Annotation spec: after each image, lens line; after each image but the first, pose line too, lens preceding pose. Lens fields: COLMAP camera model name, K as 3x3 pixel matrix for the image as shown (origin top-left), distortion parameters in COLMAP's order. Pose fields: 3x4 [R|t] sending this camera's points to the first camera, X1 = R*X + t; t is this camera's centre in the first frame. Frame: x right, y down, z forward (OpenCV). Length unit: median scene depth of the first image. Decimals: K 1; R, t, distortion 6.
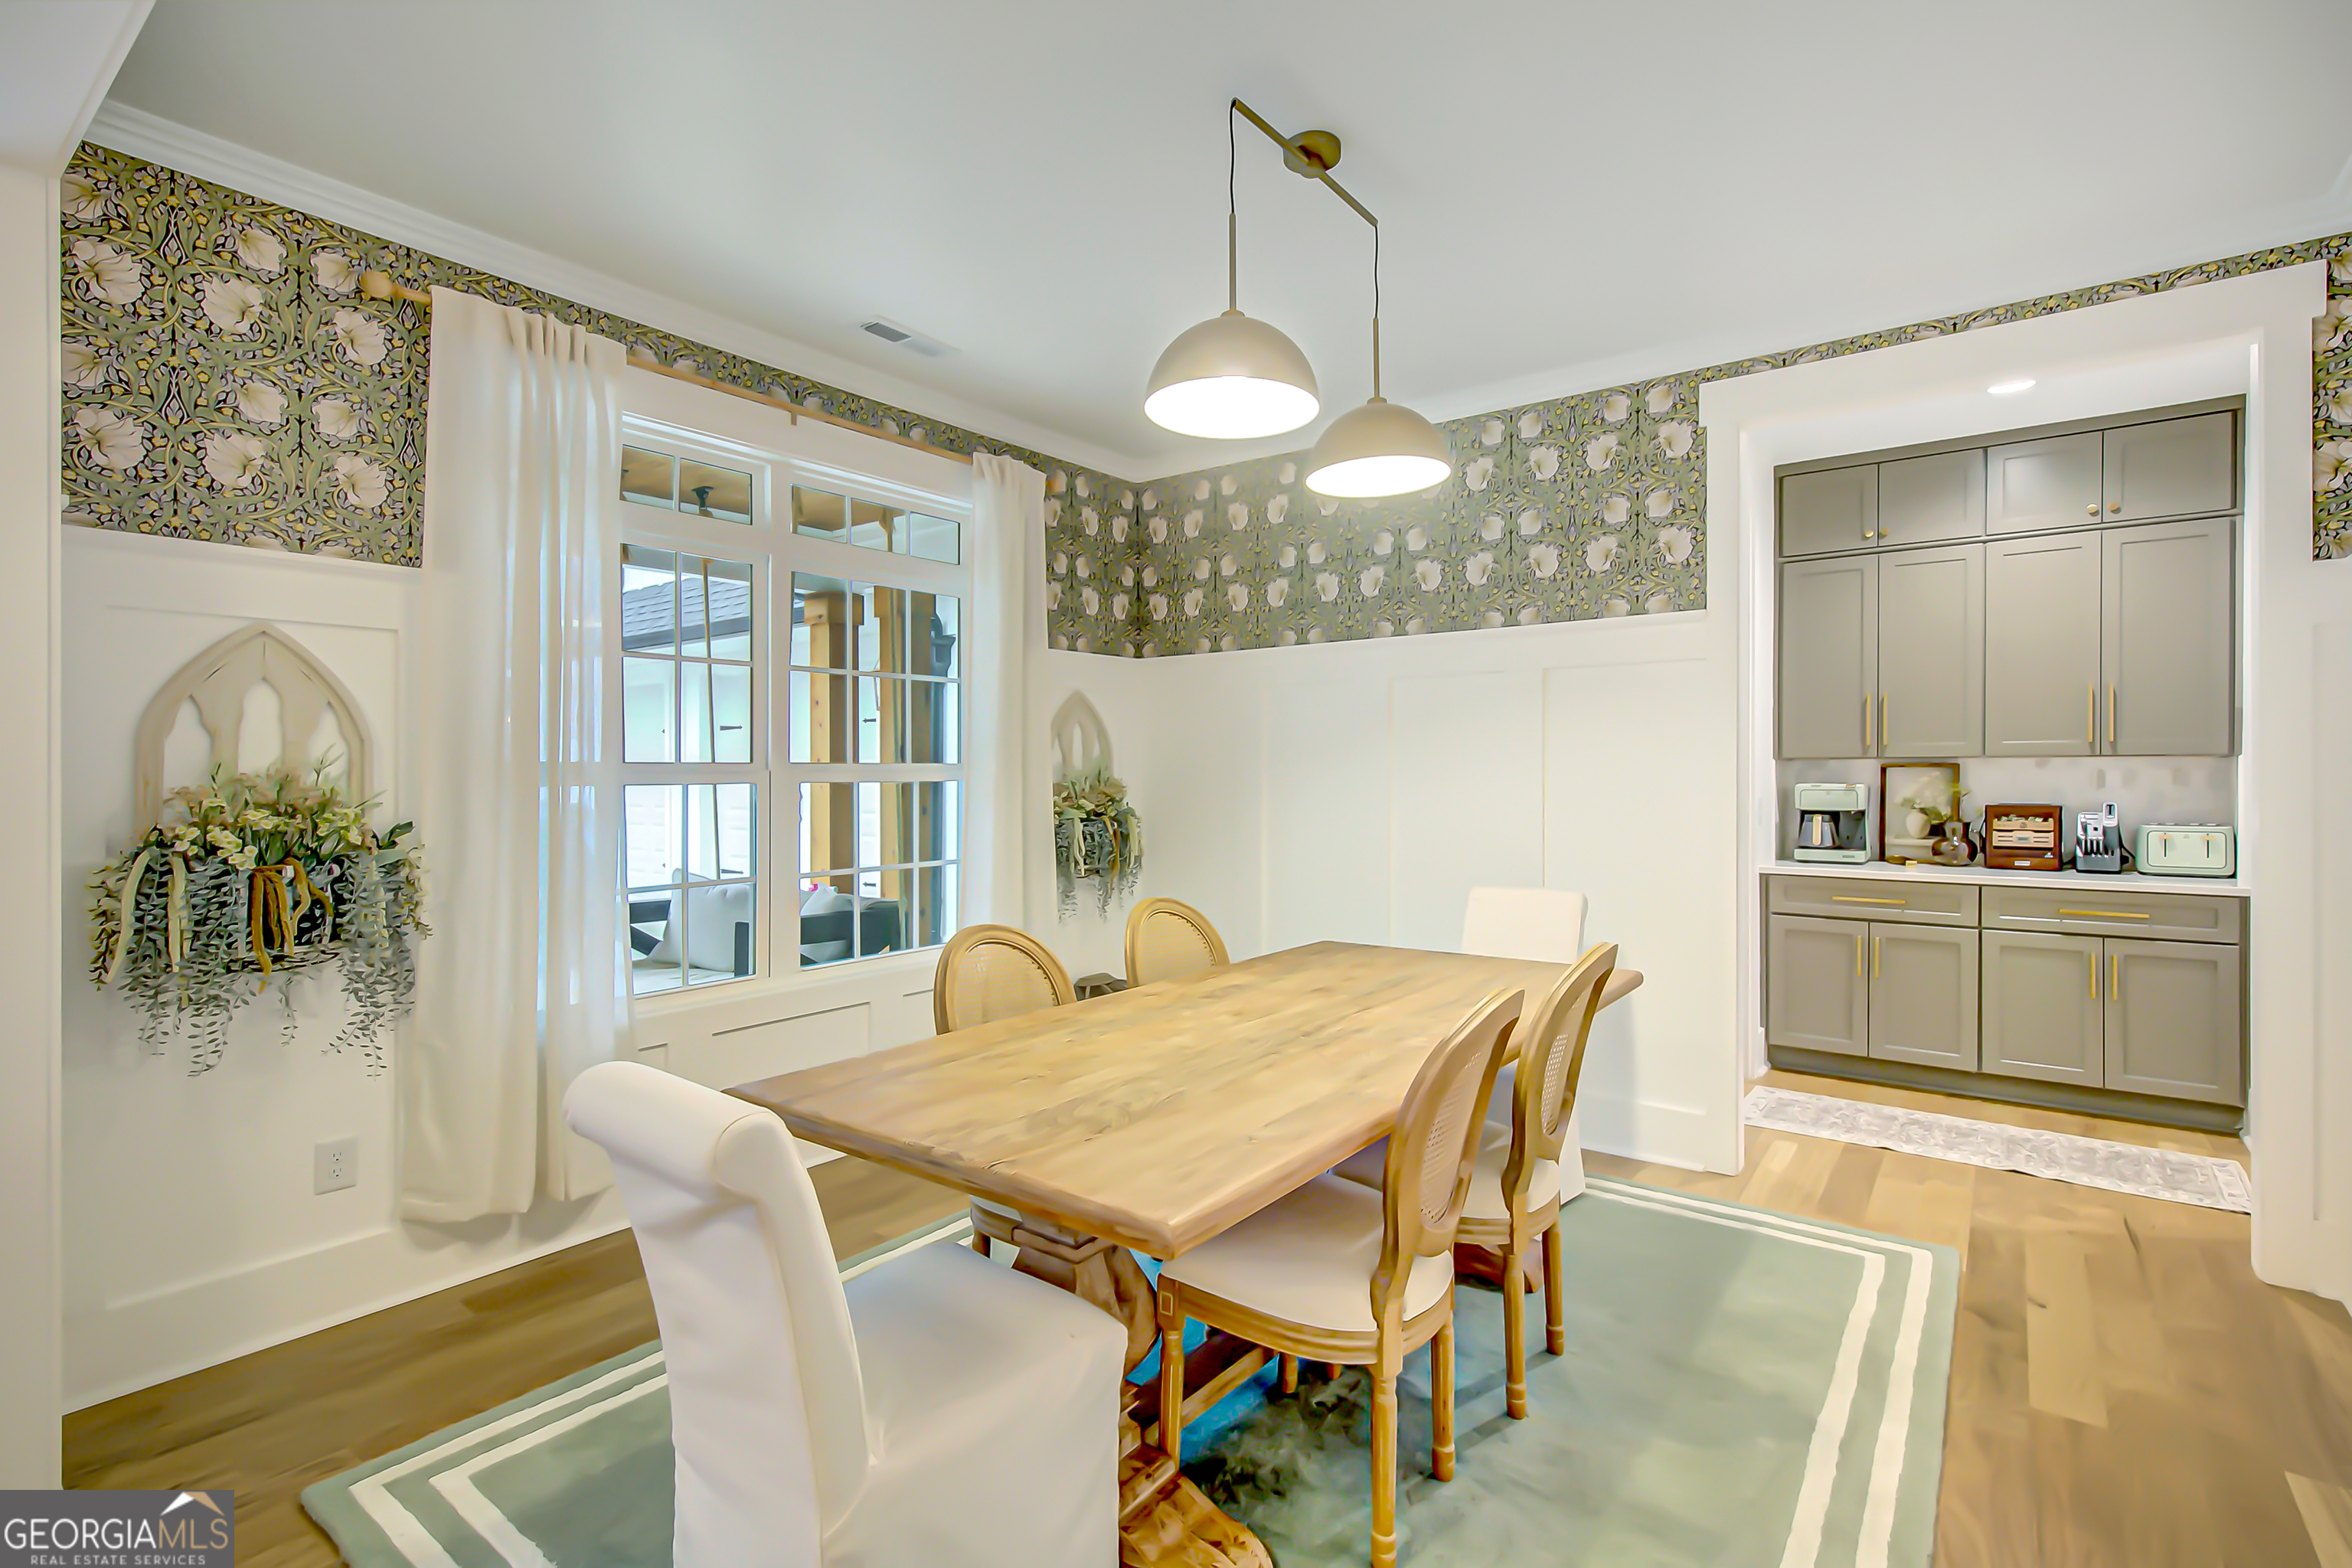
lens RADIAL K [[1086.0, 0, 1185.9], [0, 1086.0, 775.4], [0, 0, 1]] dist [-0.000767, -0.000110]
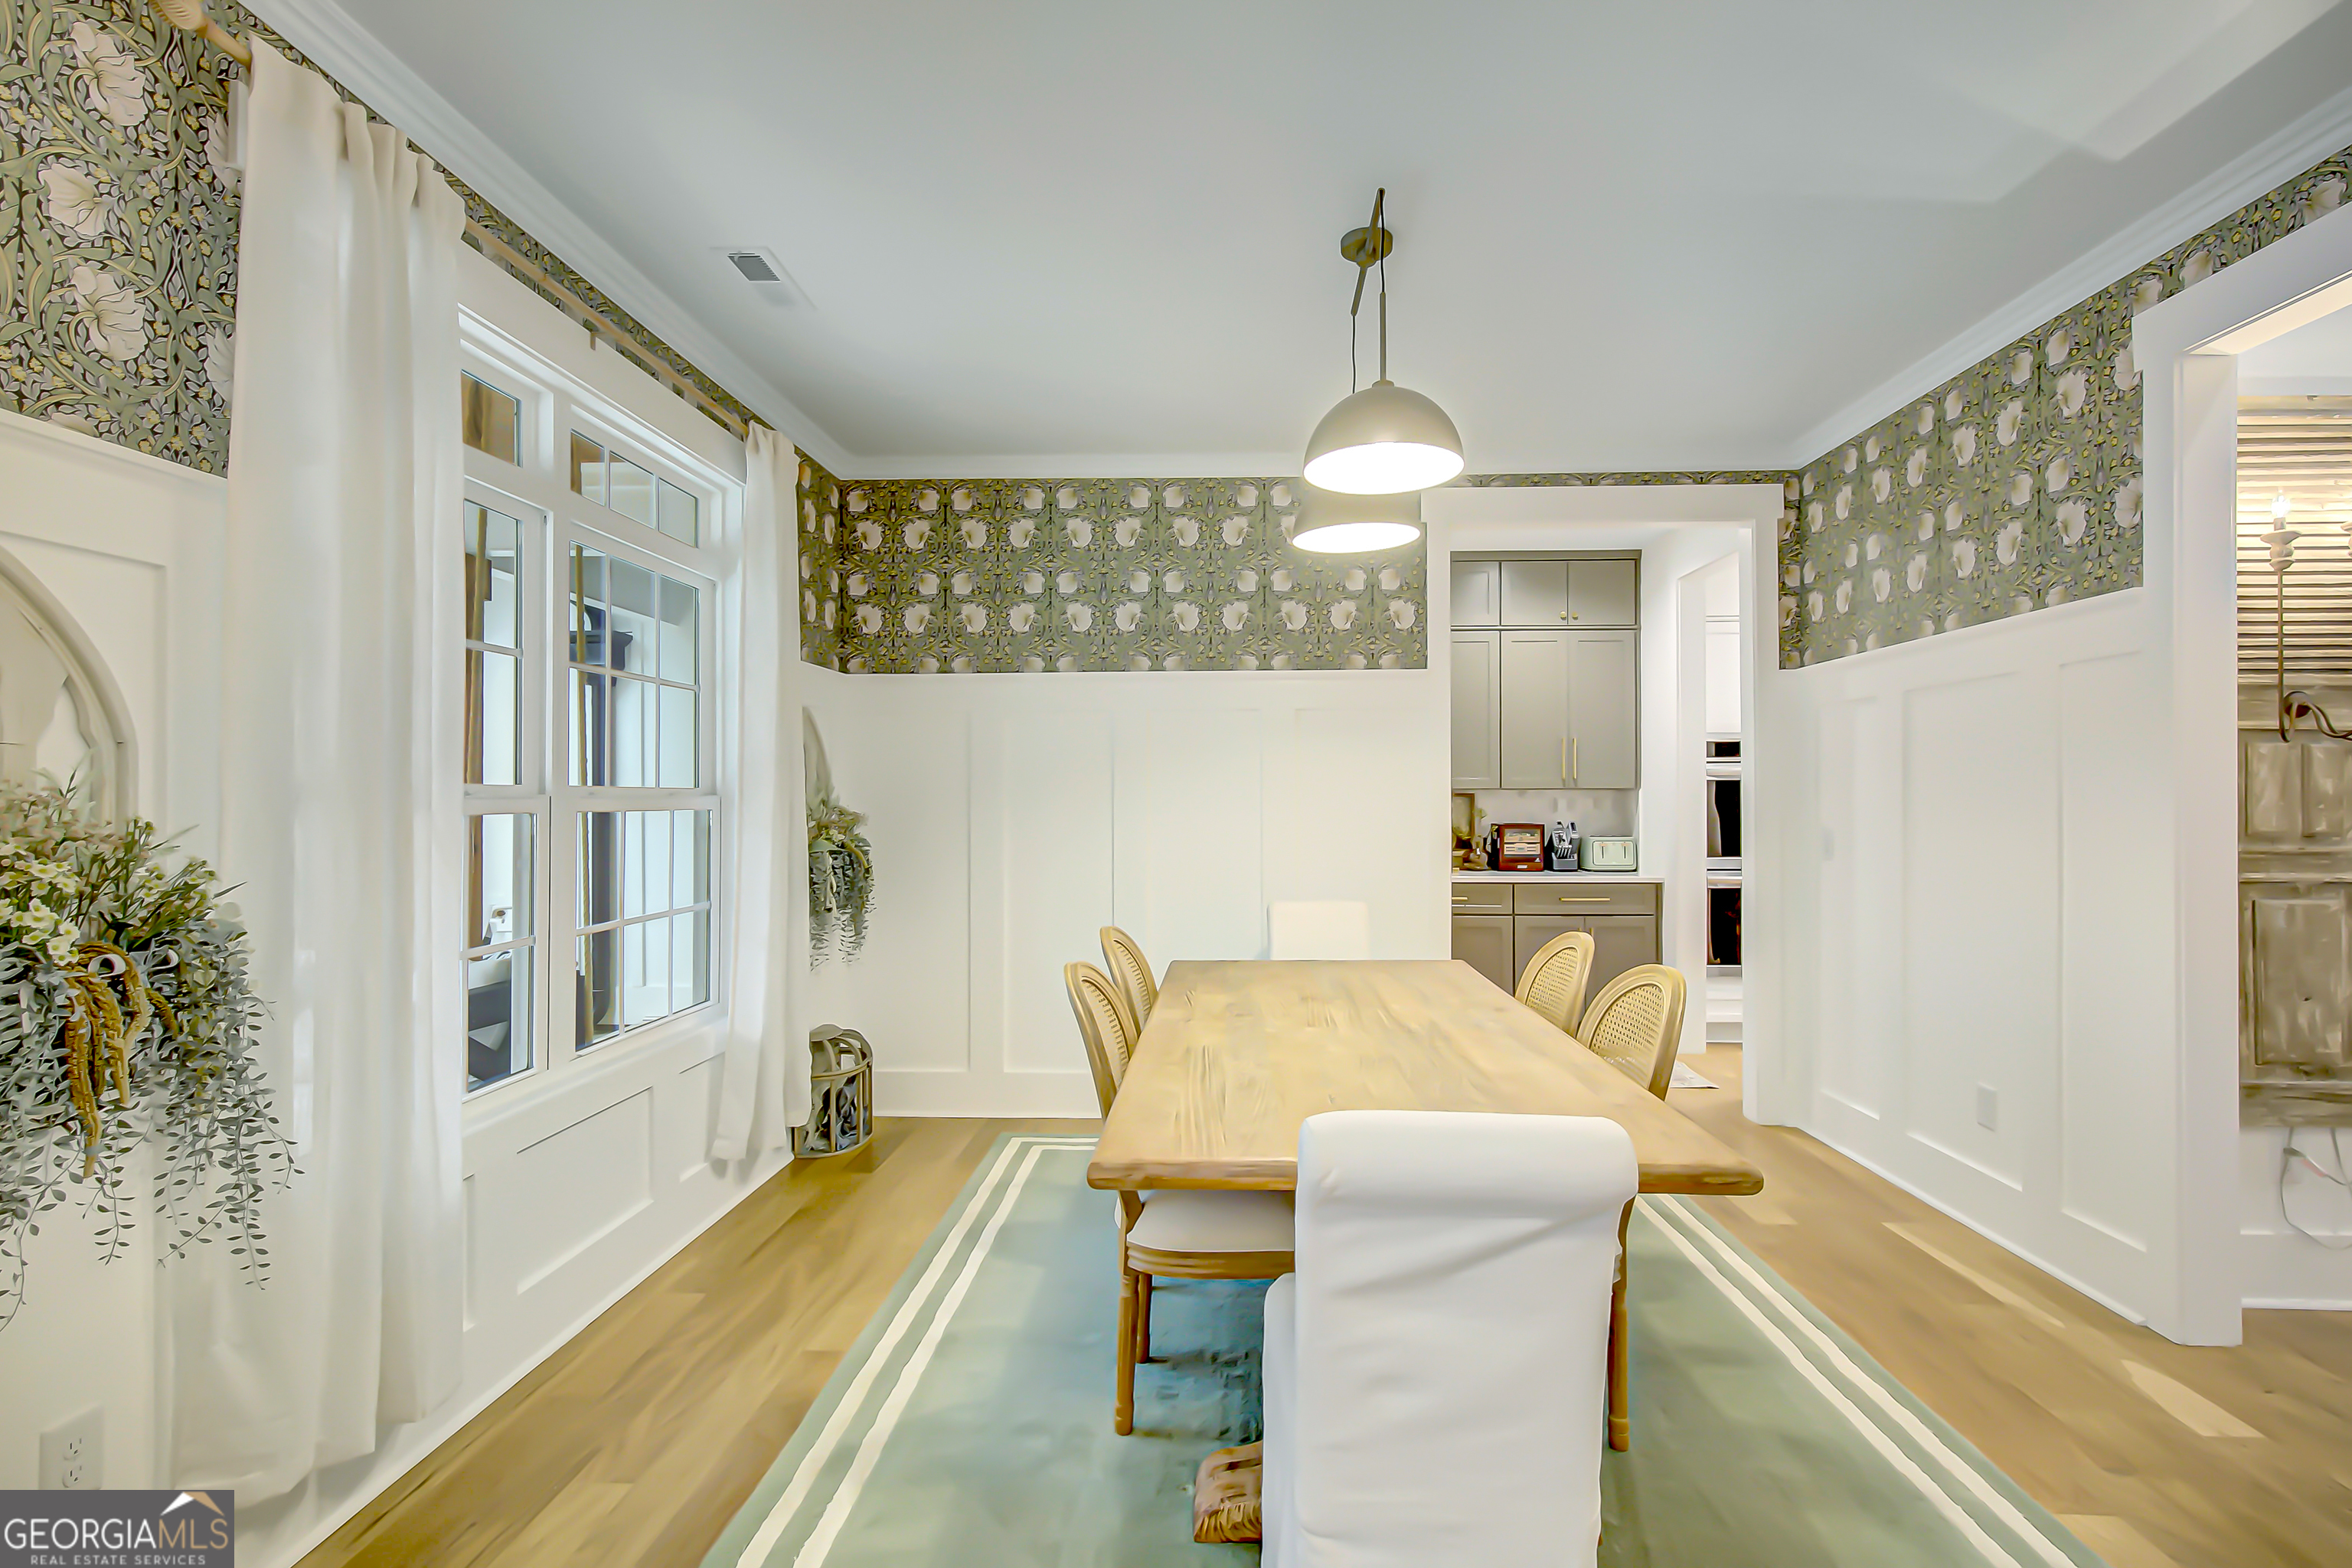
lens RADIAL K [[1099.0, 0, 1175.8], [0, 1099.0, 793.8], [0, 0, 1]] dist [0.001315, 0.000260]
pose [[0.824805, 0.004849, 0.565396, -0.400002], [-0.000042, 0.999964, -0.008516, 0.000731], [-0.565417, 0.007000, 0.824776, 0.105150]]
